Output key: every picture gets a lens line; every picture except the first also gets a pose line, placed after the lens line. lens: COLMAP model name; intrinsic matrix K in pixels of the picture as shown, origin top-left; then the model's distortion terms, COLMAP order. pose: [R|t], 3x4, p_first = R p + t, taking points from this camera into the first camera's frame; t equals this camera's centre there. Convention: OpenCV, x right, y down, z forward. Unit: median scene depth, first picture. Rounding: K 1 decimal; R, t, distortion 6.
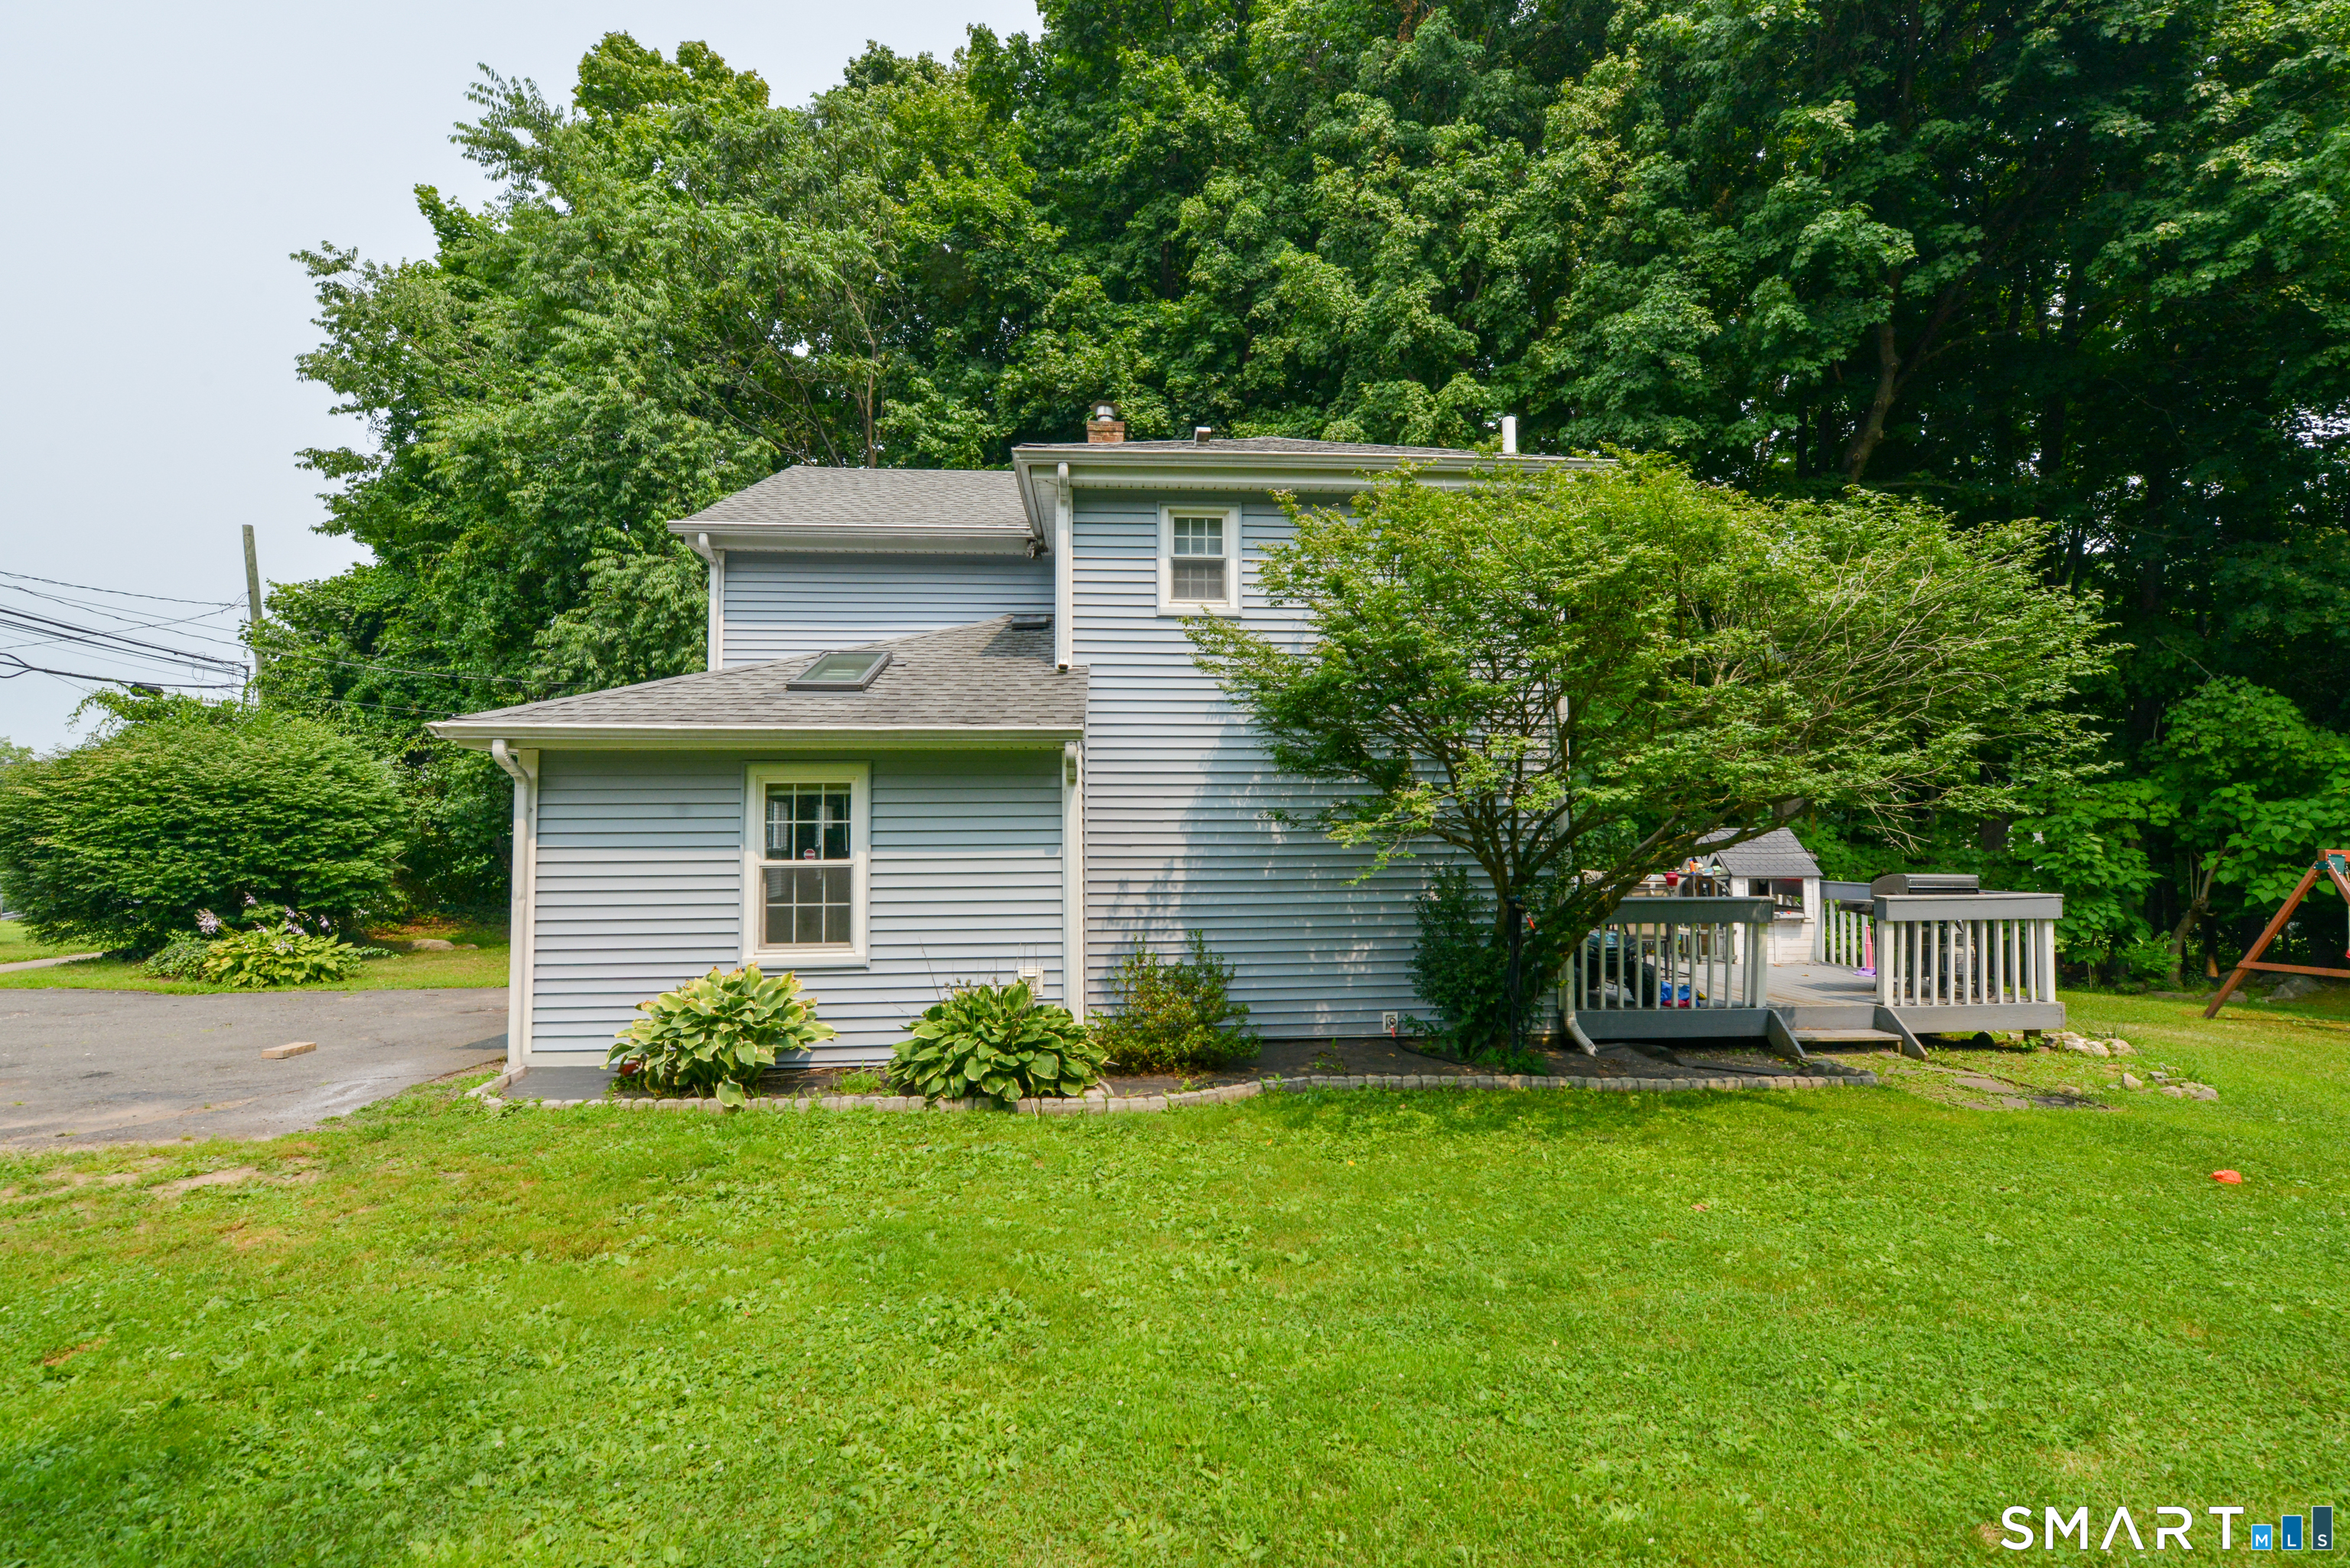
lens RADIAL K [[988.5, 0, 1148.4], [0, 988.5, 784.3], [0, 0, 1]] dist [-0.023509, 0.000963]
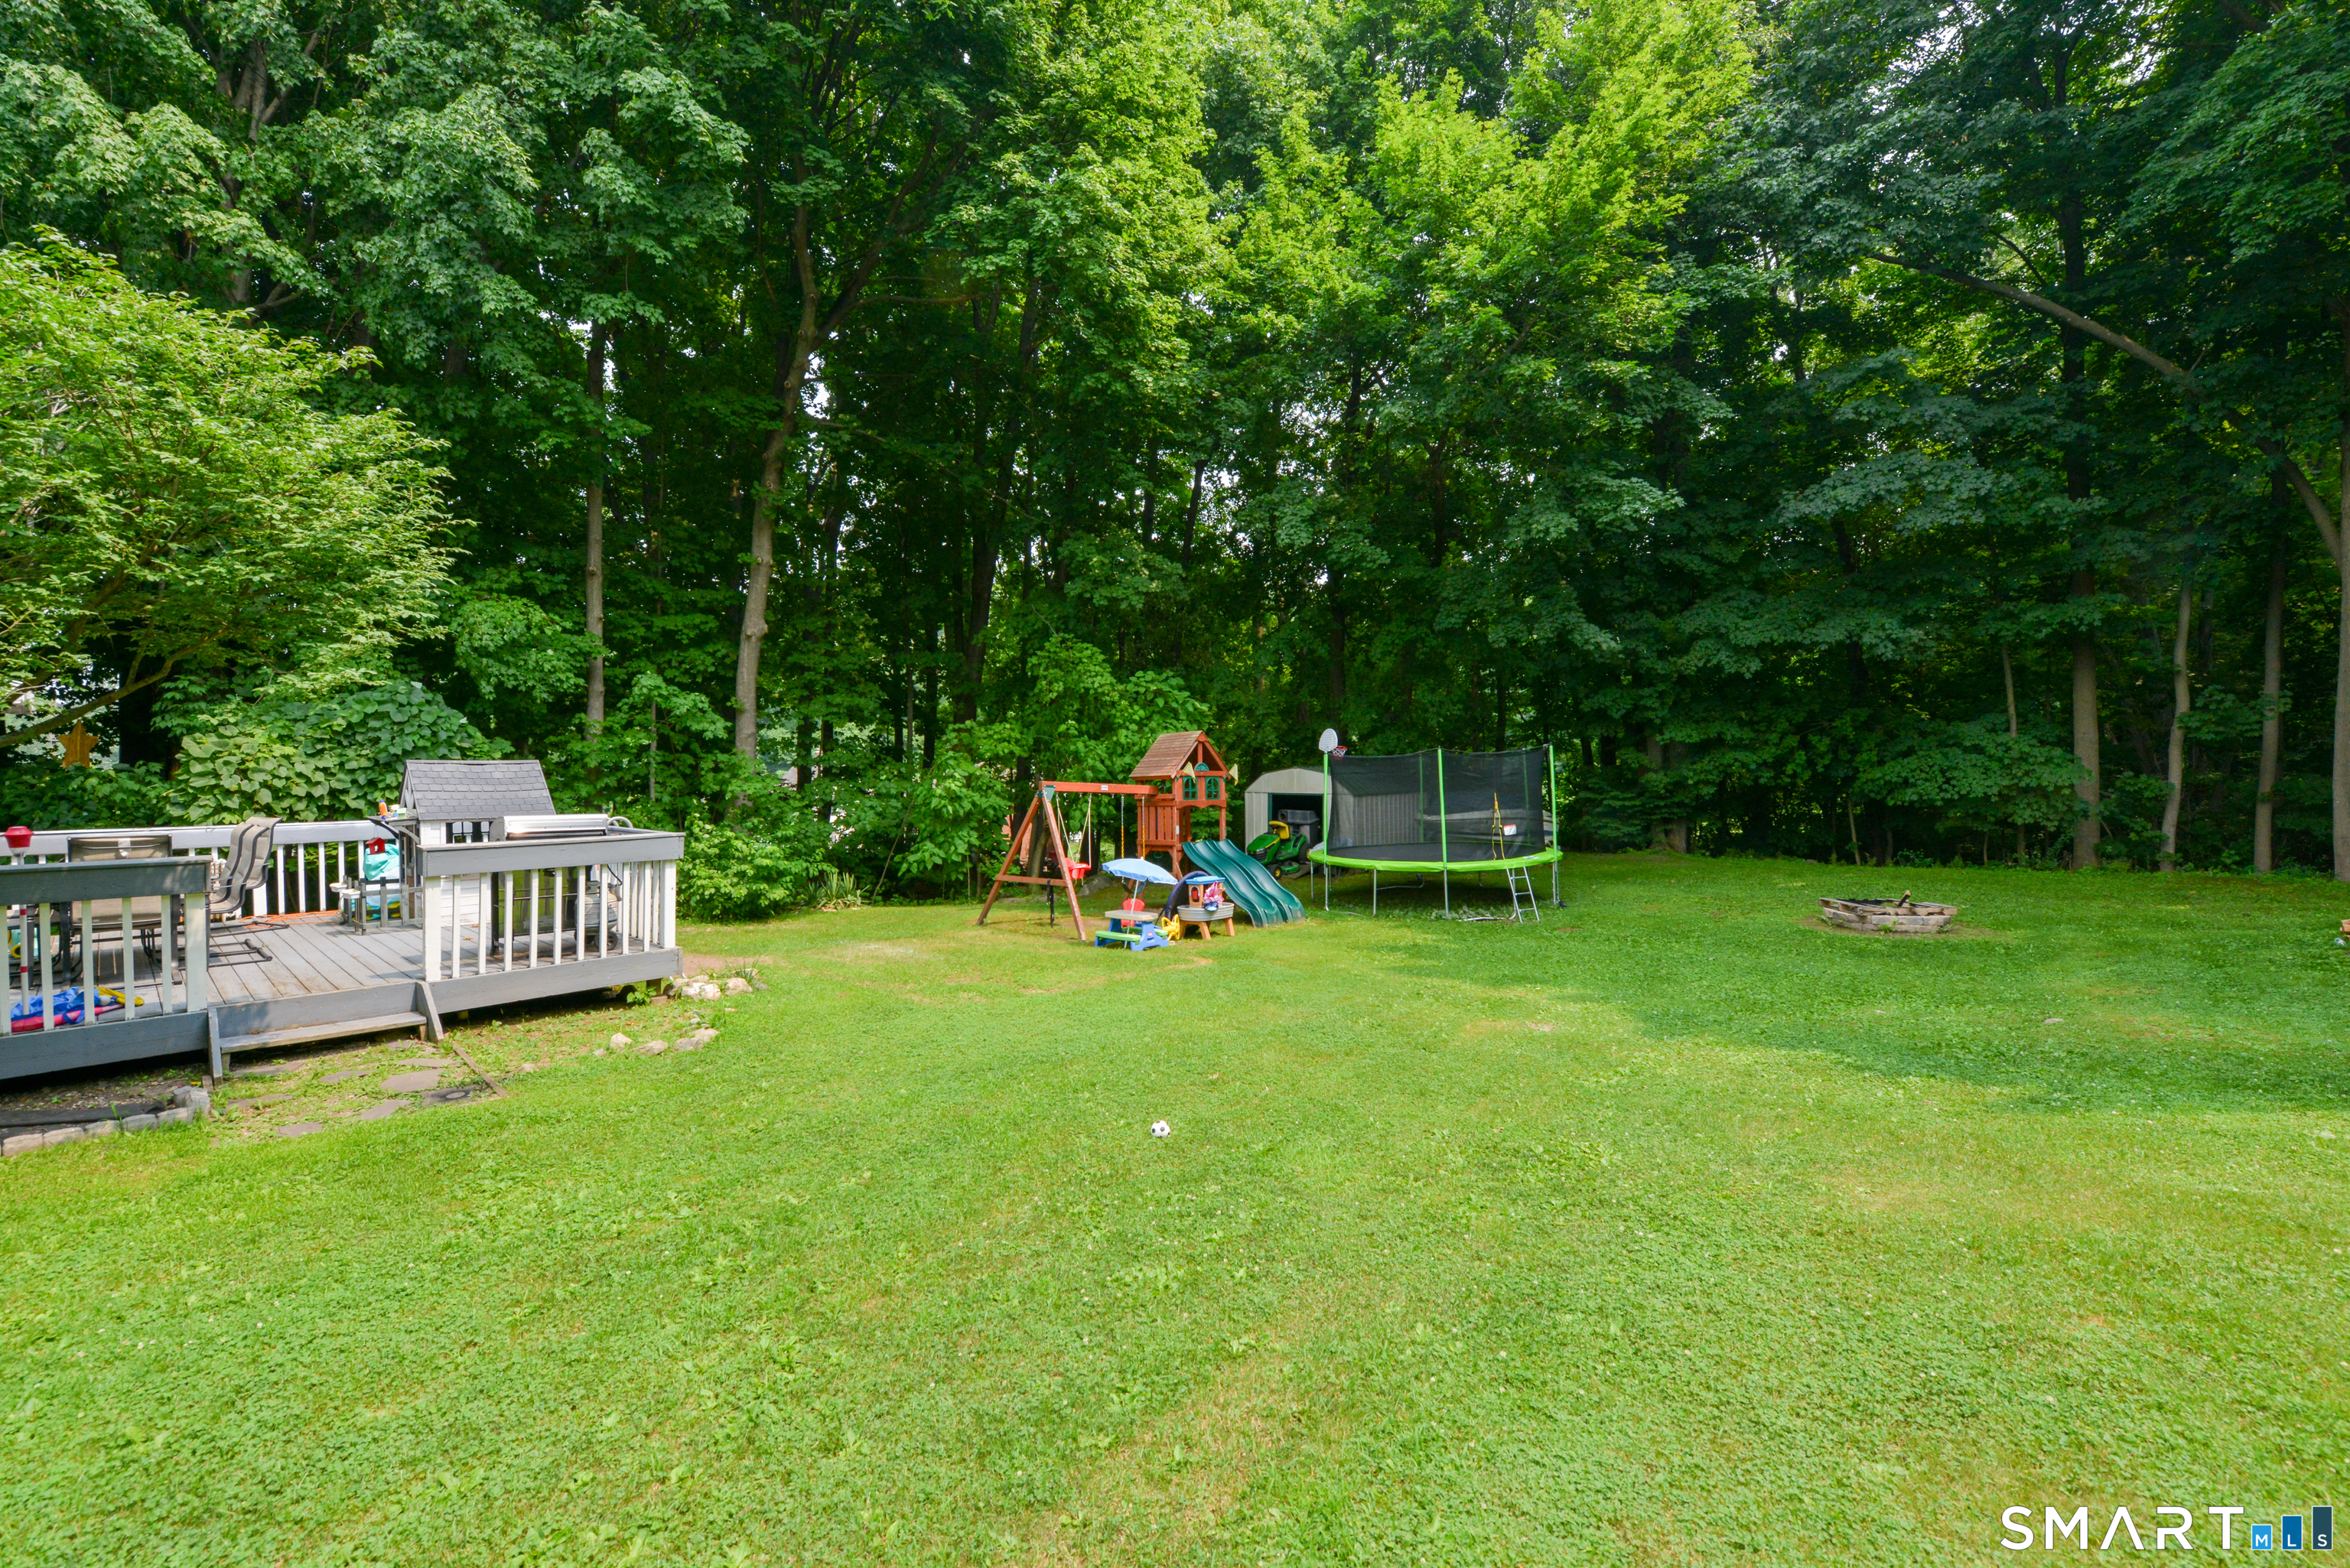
lens RADIAL K [[998.3, 0, 1225.1], [0, 998.3, 795.8], [0, 0, 1]] dist [-0.025324, -0.000437]
pose [[0.666209, -0.022759, 0.745417, 0.621408], [-0.038747, 0.997128, 0.065074, -0.004570], [-0.744757, -0.072236, 0.663414, -0.022007]]
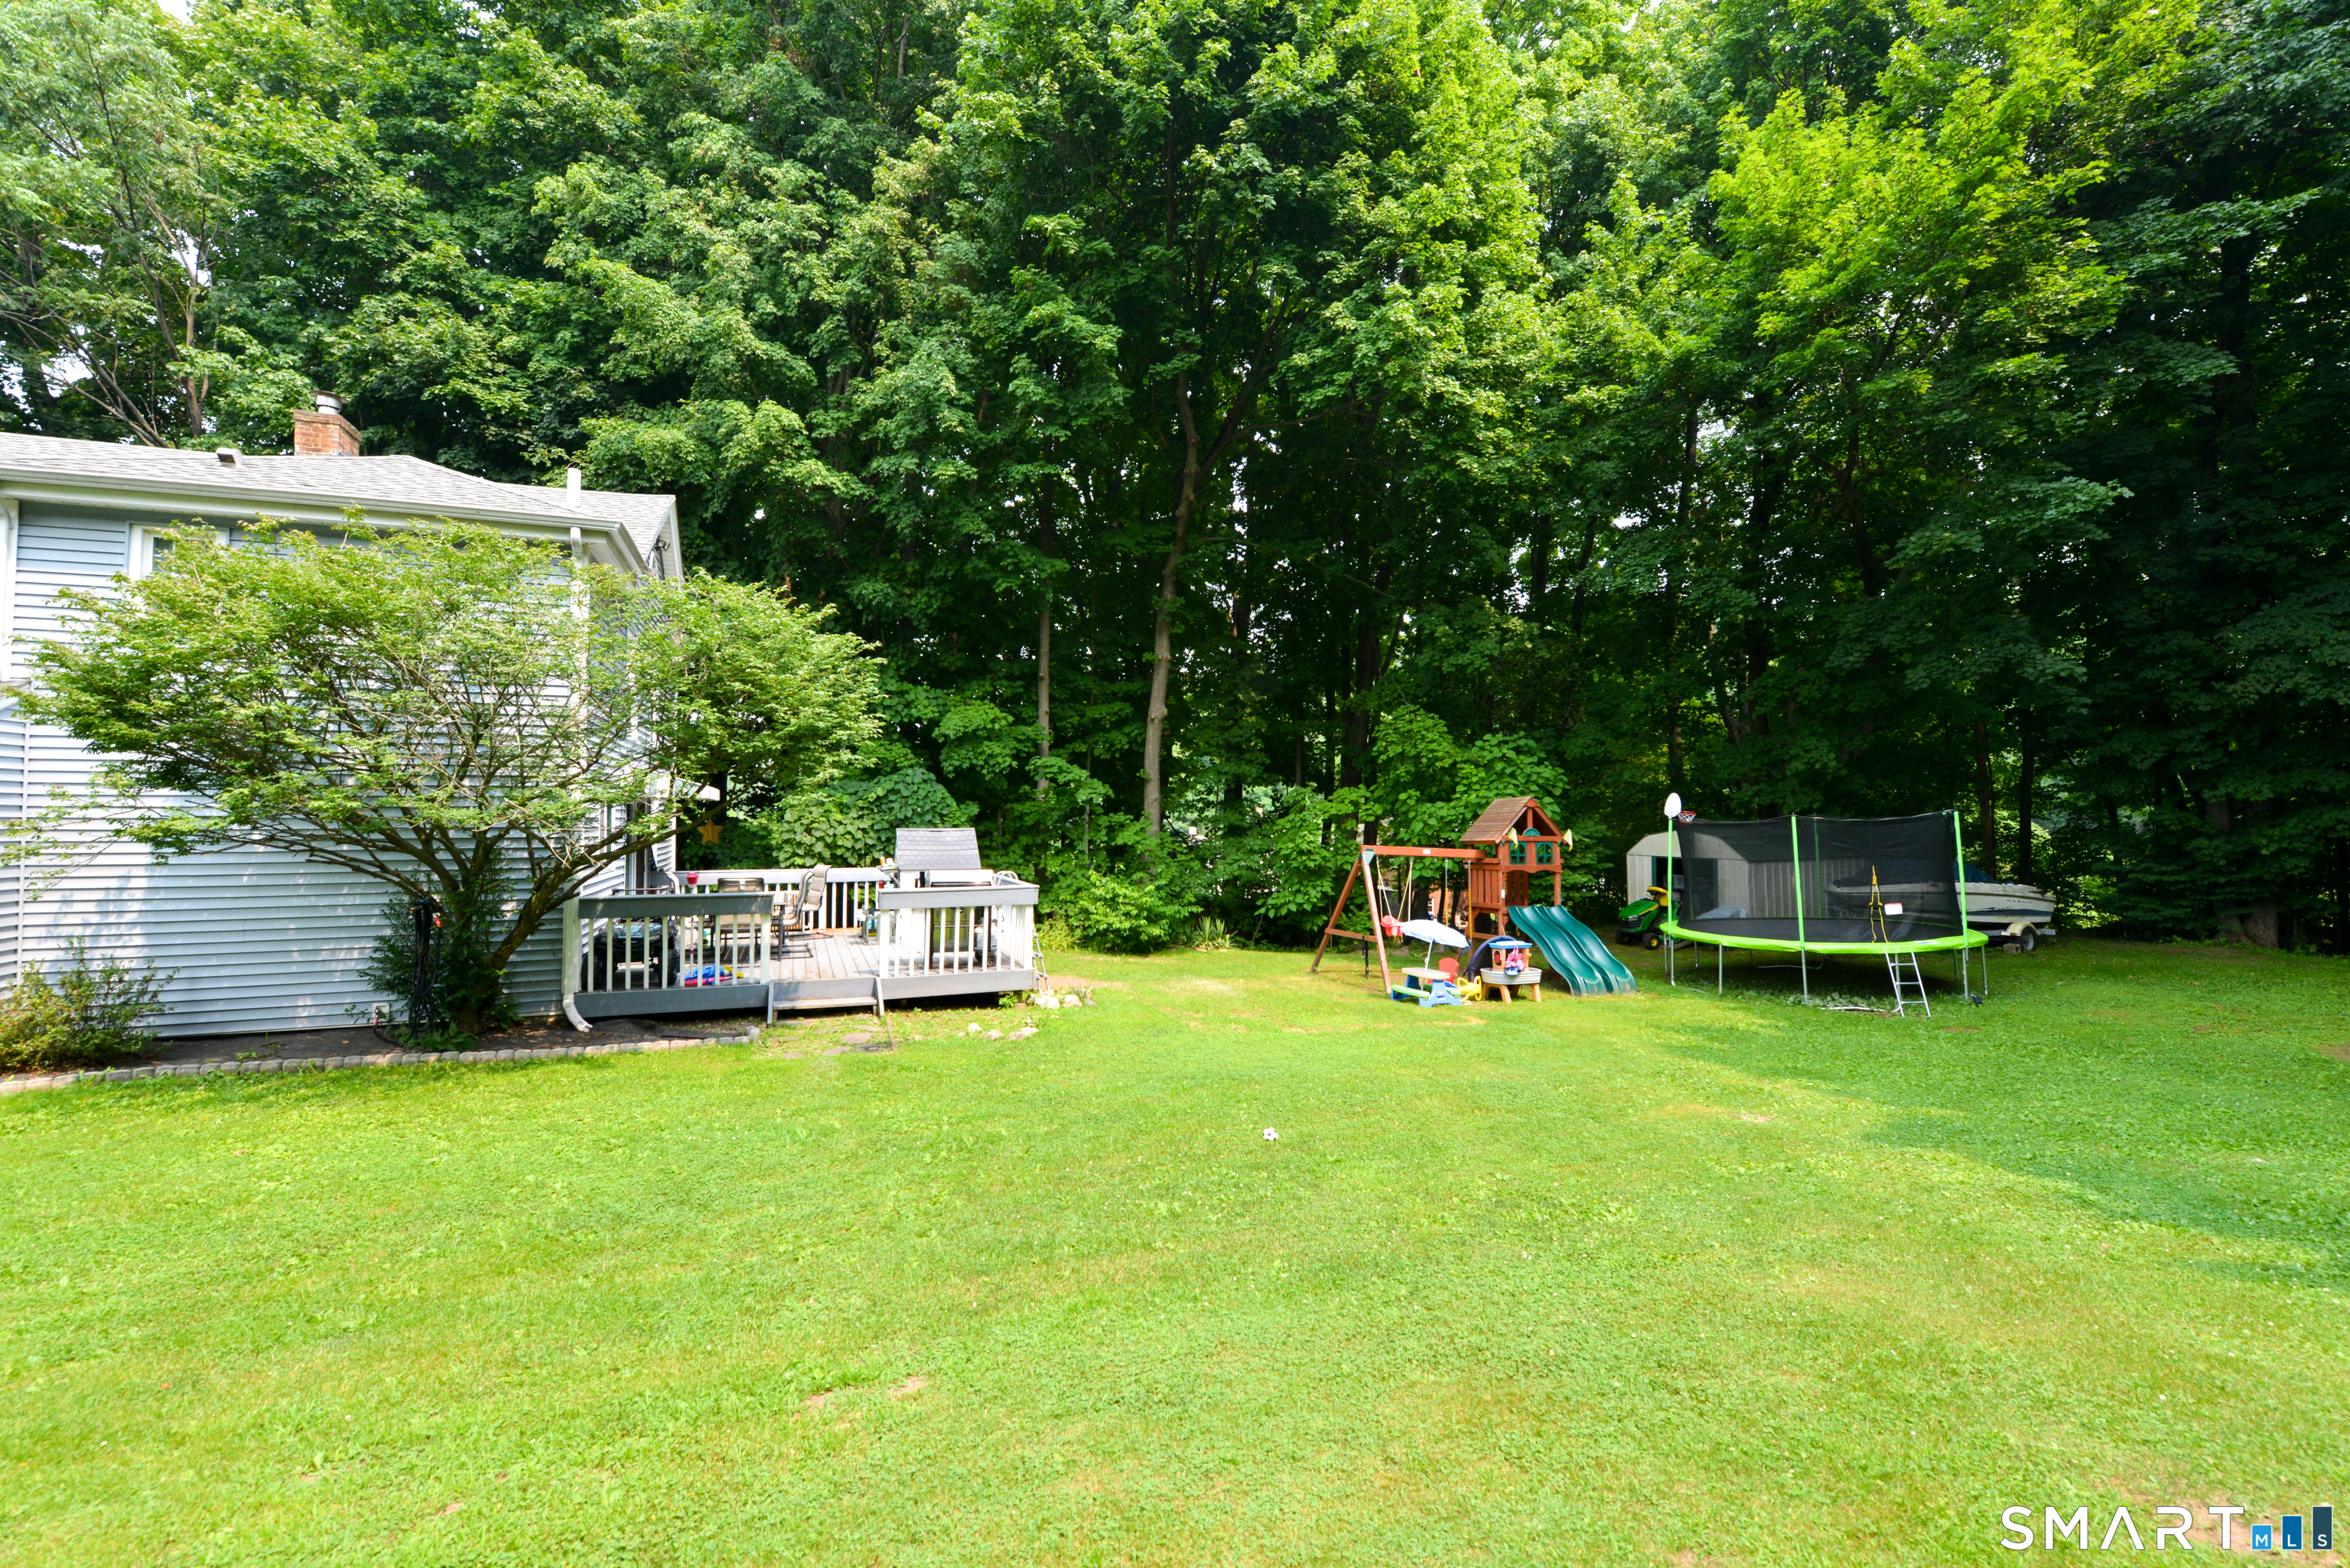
lens RADIAL K [[988.5, 0, 1148.4], [0, 988.5, 784.3], [0, 0, 1]] dist [-0.023509, 0.000963]
pose [[0.945523, 0.012659, 0.325308, 0.694803], [-0.019517, 0.999651, 0.017827, -0.050061], [-0.324969, -0.023205, 0.945440, -0.304943]]
